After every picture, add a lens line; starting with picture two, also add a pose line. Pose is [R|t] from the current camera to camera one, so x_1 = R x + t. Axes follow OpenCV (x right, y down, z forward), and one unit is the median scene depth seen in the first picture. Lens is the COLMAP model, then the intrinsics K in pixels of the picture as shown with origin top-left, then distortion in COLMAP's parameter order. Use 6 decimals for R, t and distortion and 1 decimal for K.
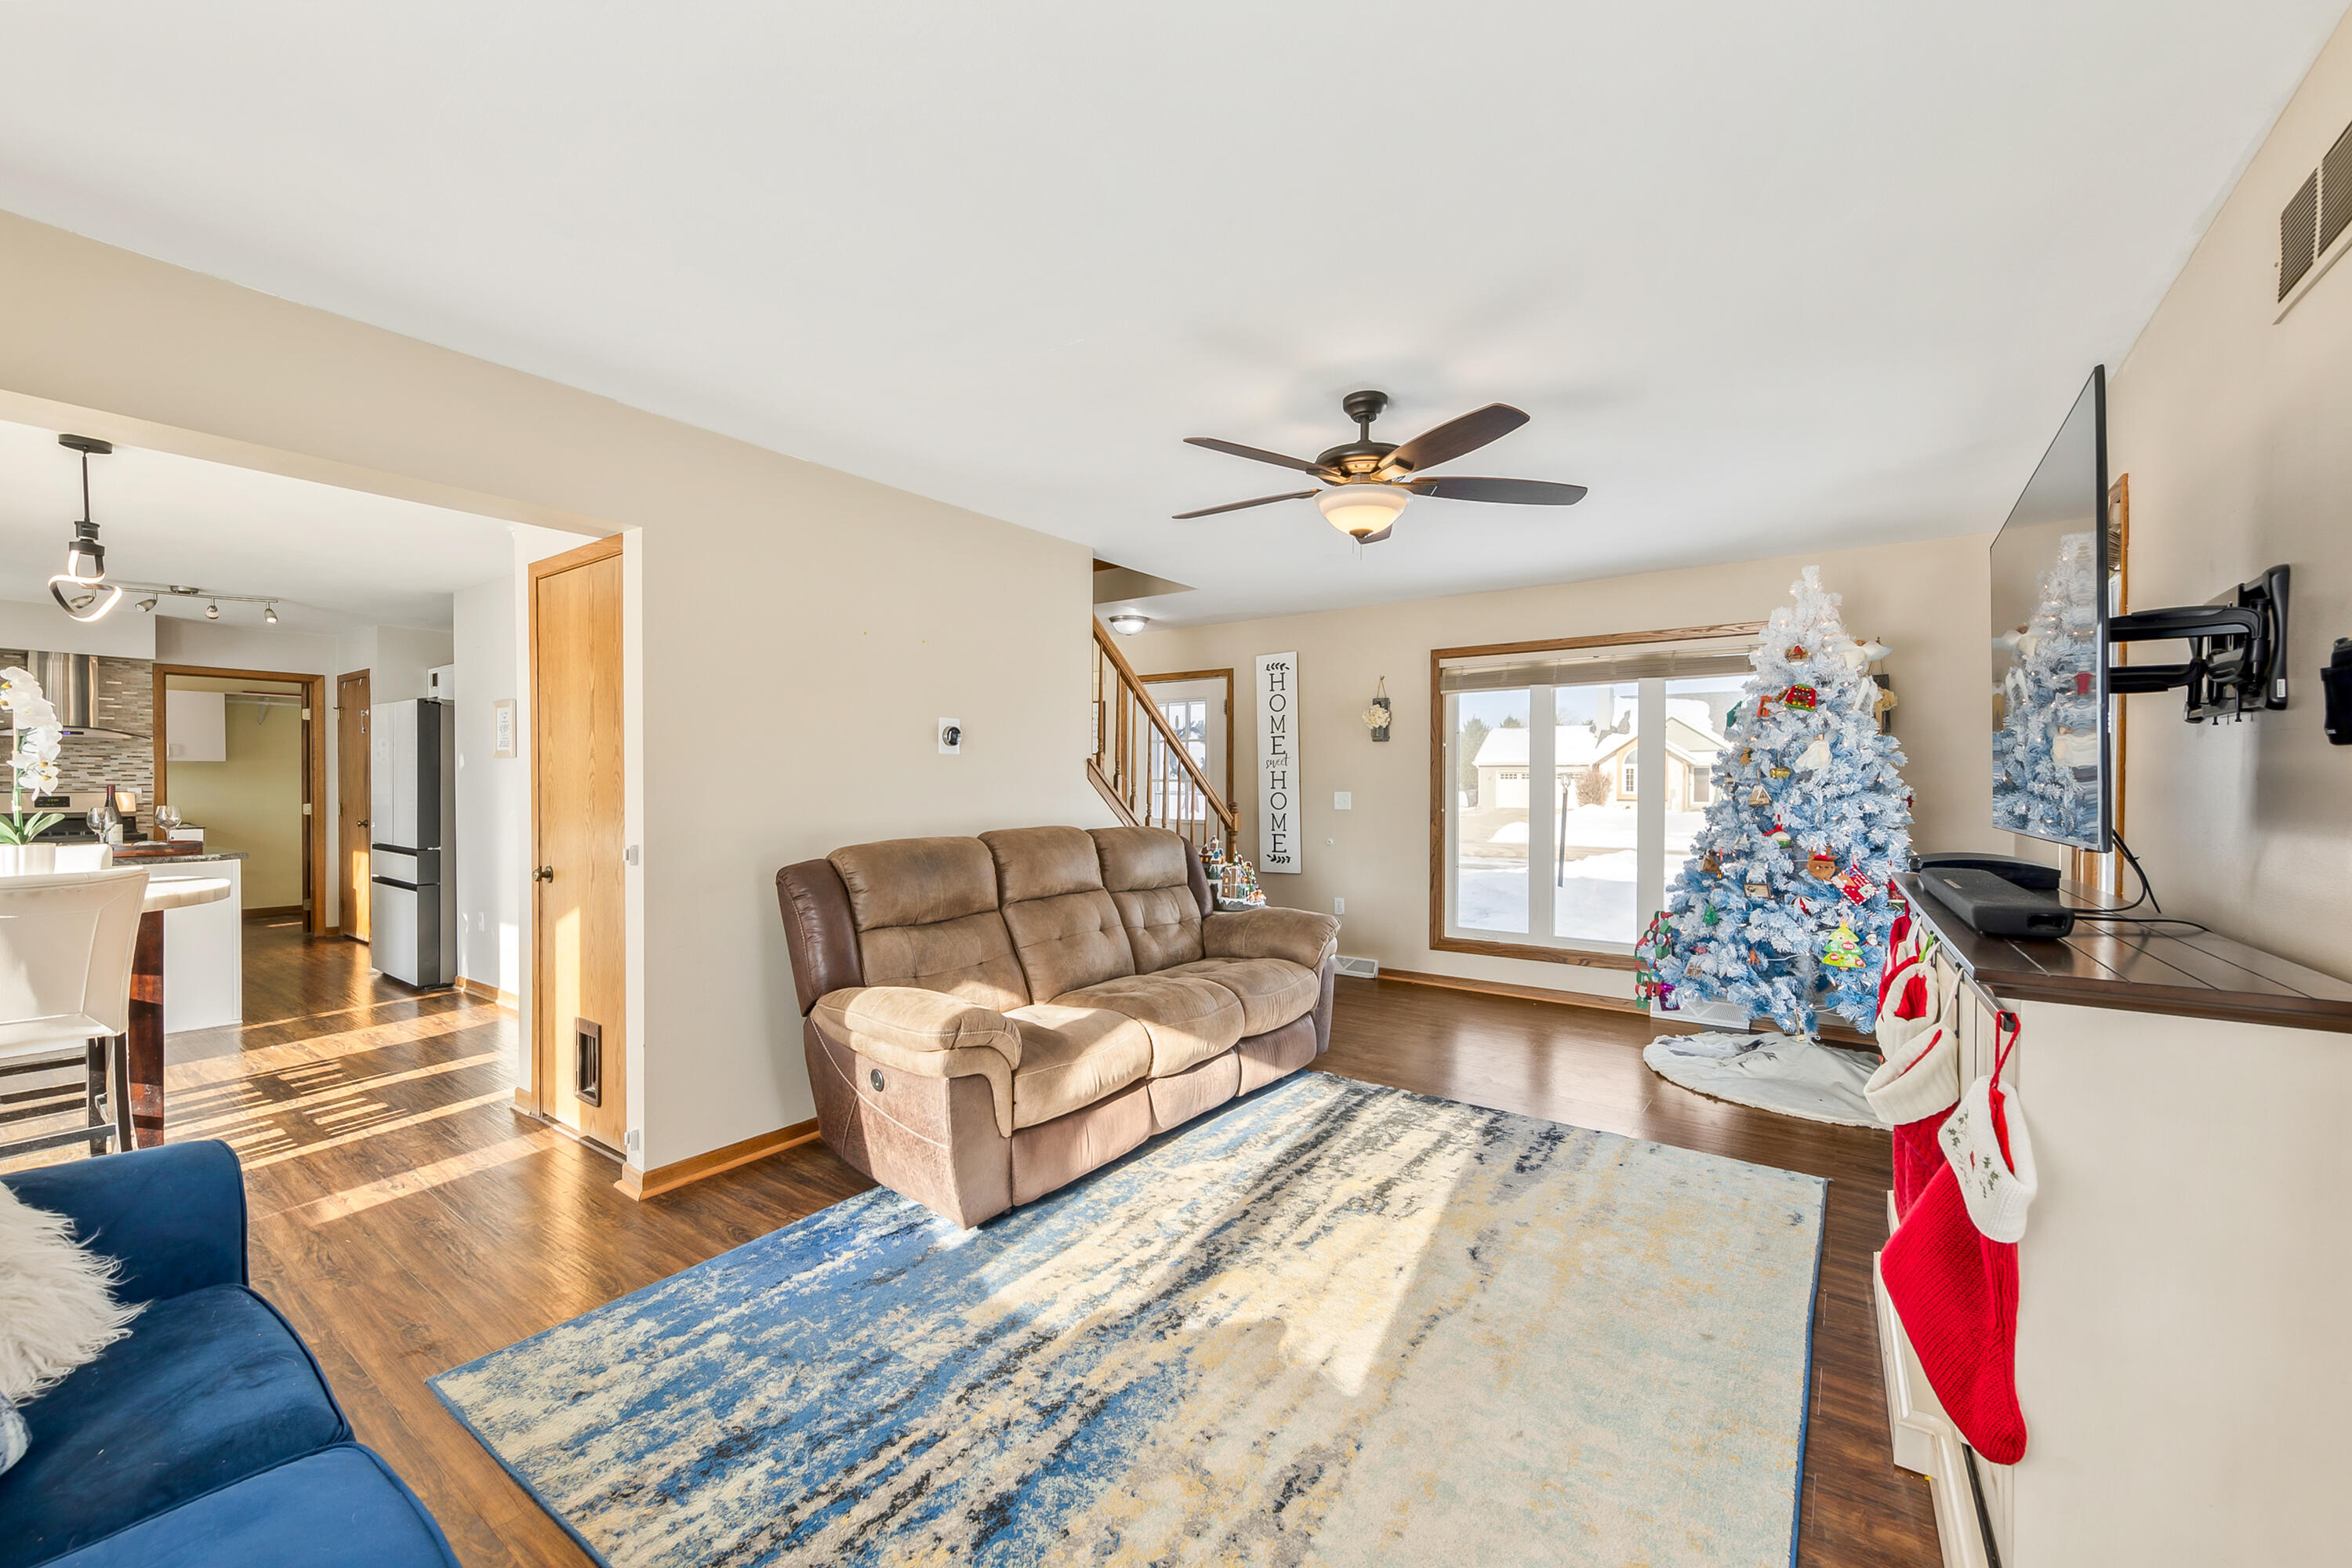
lens RADIAL K [[934.6, 0, 1164.5], [0, 934.6, 782.0], [0, 0, 1]] dist [0.013378, 0.000373]
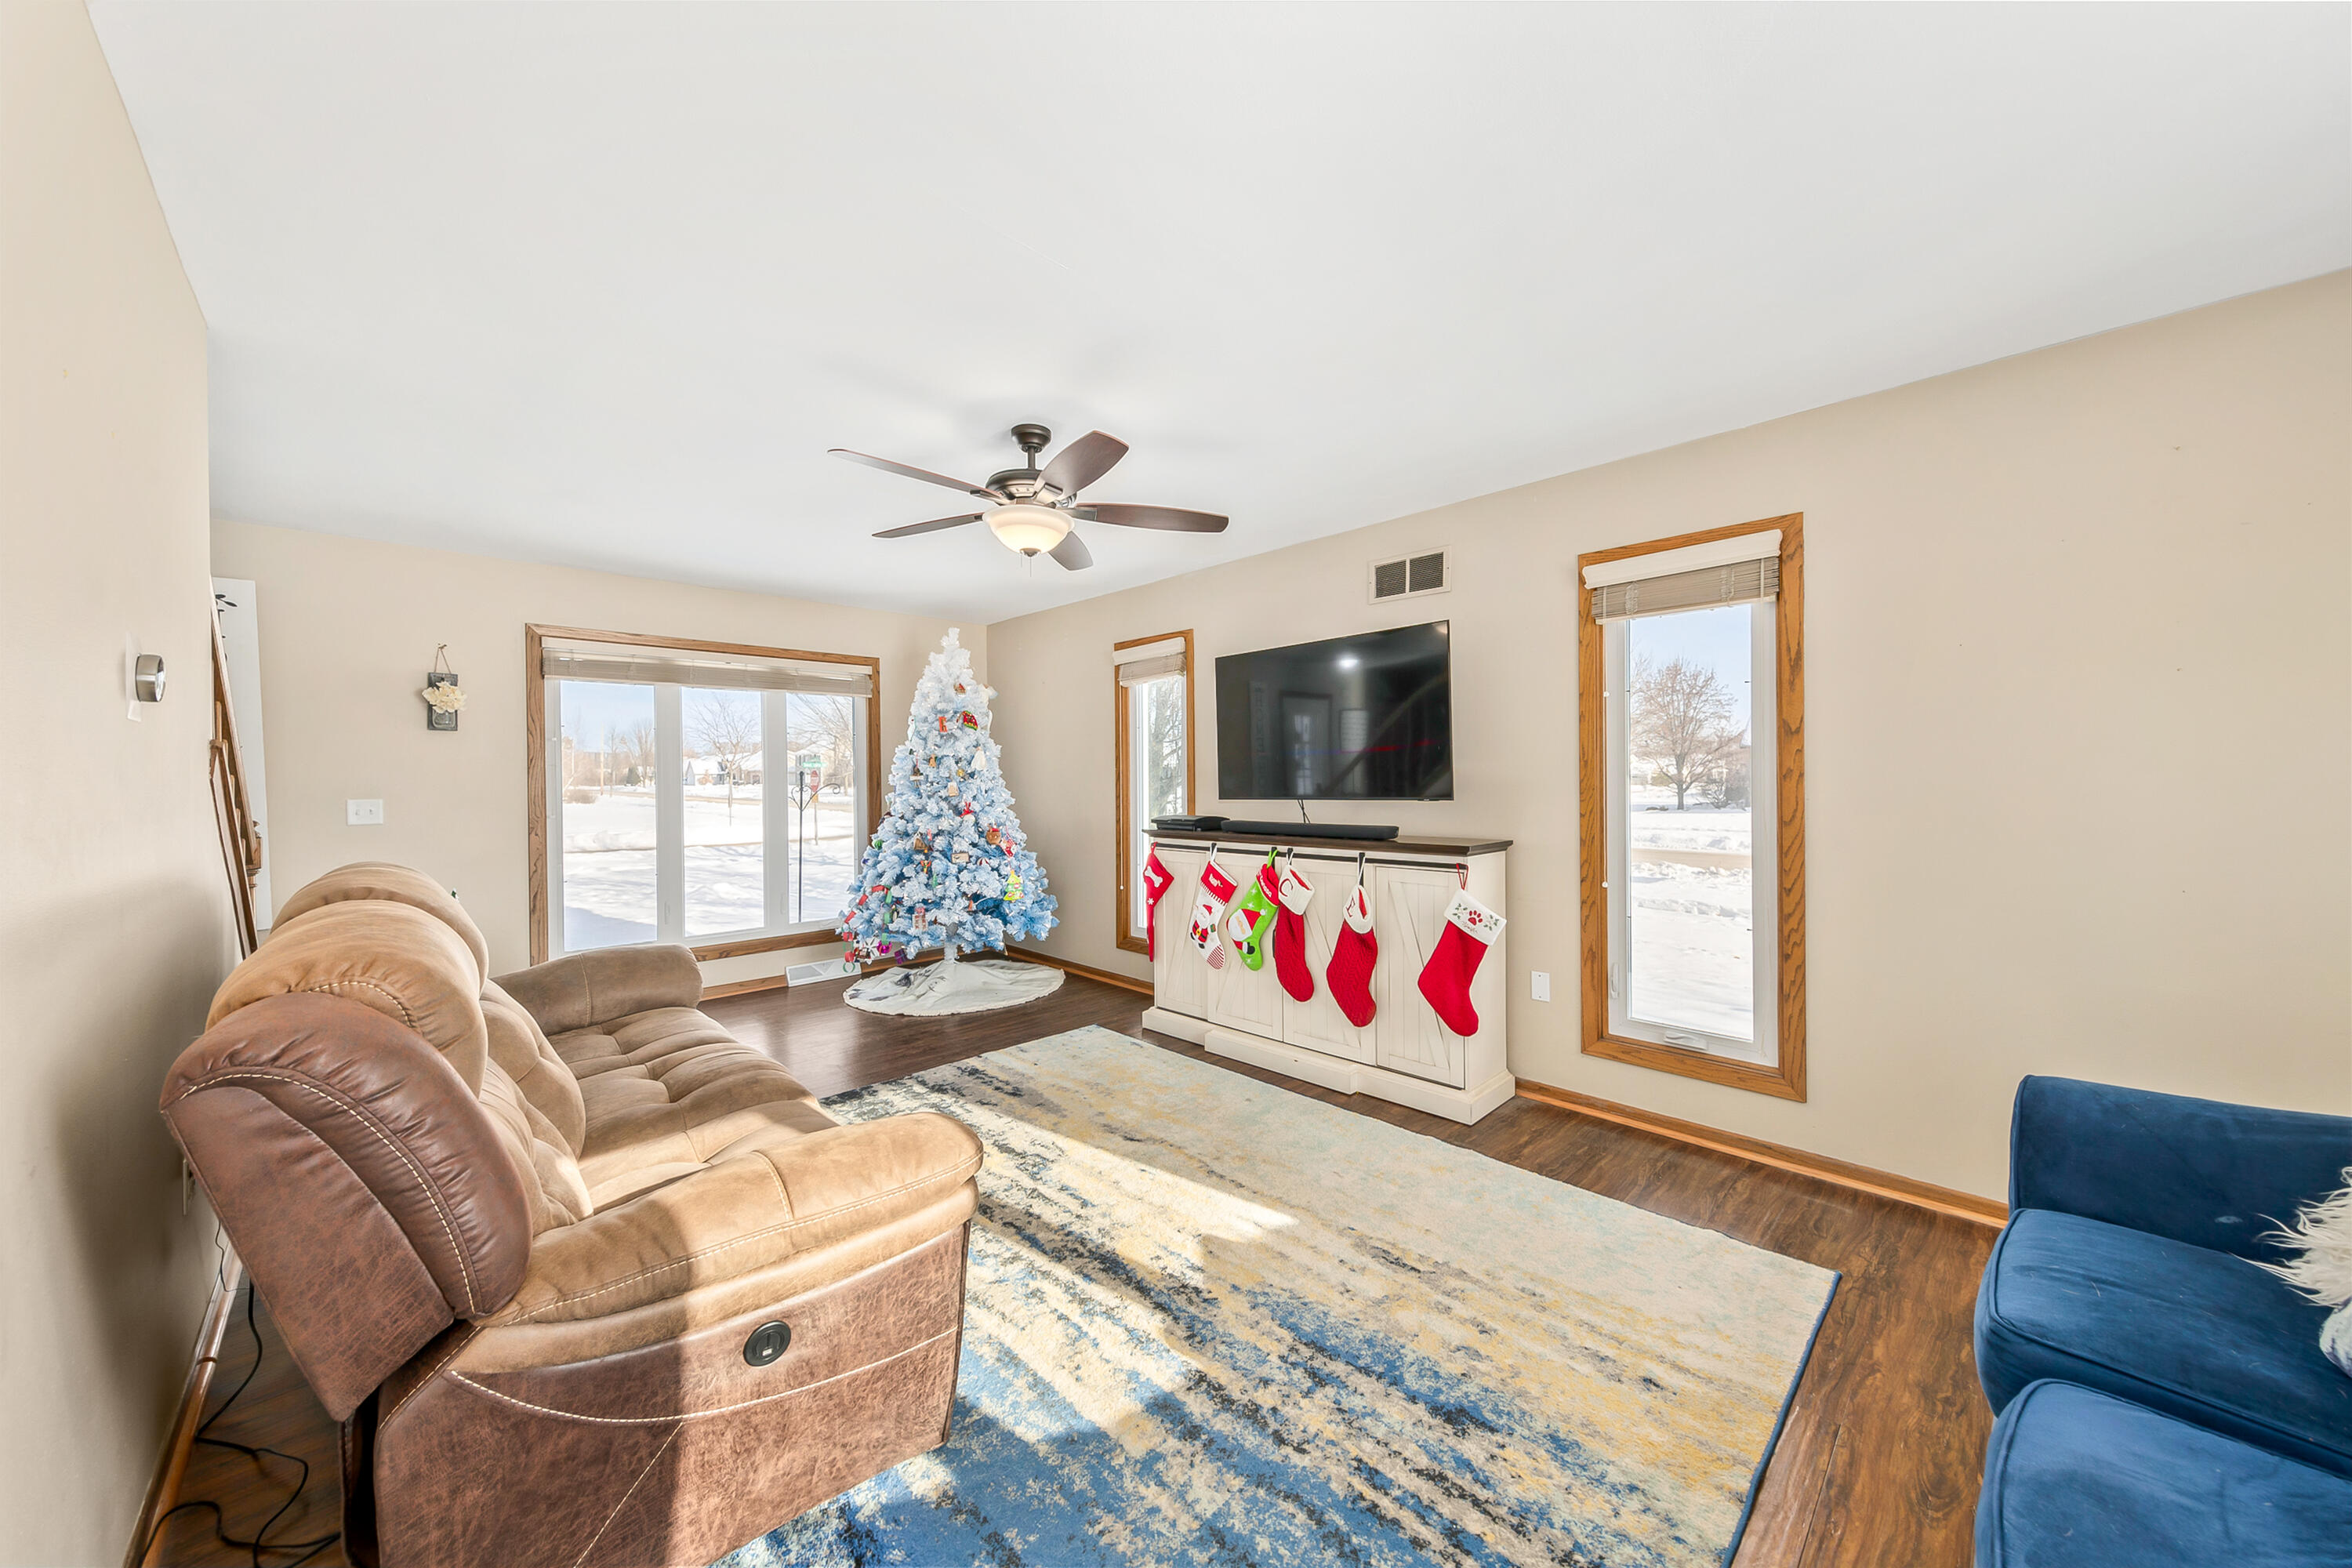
lens RADIAL K [[815.8, 0, 1177.3], [0, 815.8, 783.5], [0, 0, 1]] dist [0.002380, 0.000017]
pose [[0.171328, -0.008584, 0.985177, -0.760762], [0.009526, 0.999930, 0.007056, 0.000702], [-0.985168, 0.008176, 0.171398, 0.731271]]
